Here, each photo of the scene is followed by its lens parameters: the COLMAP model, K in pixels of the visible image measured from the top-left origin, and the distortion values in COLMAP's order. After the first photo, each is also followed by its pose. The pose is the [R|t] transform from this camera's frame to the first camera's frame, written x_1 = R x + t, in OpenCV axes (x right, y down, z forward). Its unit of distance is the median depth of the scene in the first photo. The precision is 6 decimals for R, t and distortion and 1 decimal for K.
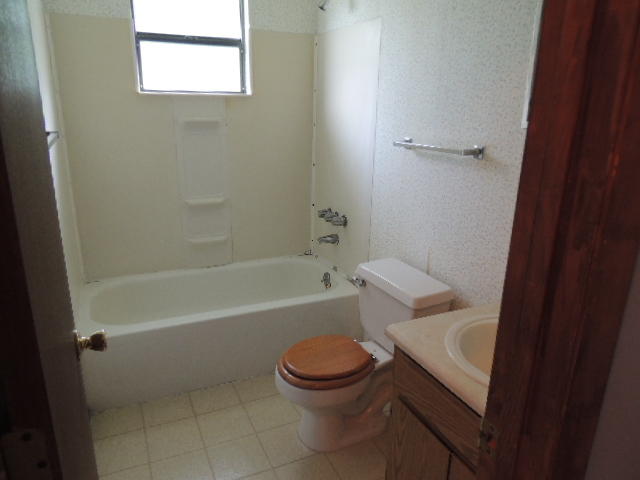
lens RADIAL K [[458.0, 0, 320.0], [0, 458.0, 240.0], [0, 0, 1]] dist [-0.020290, 0.005989]
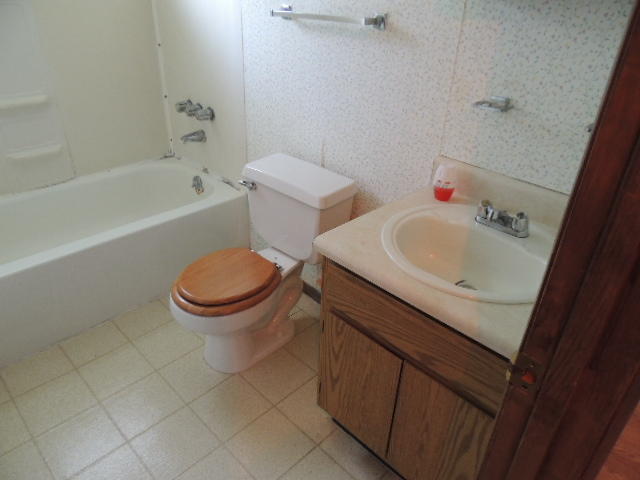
lens RADIAL K [[458.0, 0, 320.0], [0, 458.0, 240.0], [0, 0, 1]] dist [-0.020290, 0.005989]
pose [[0.938760, -0.160864, 0.304717, -0.068982], [0.083175, 0.963976, 0.252651, -0.016841], [-0.334382, -0.211834, 0.918322, 0.132049]]
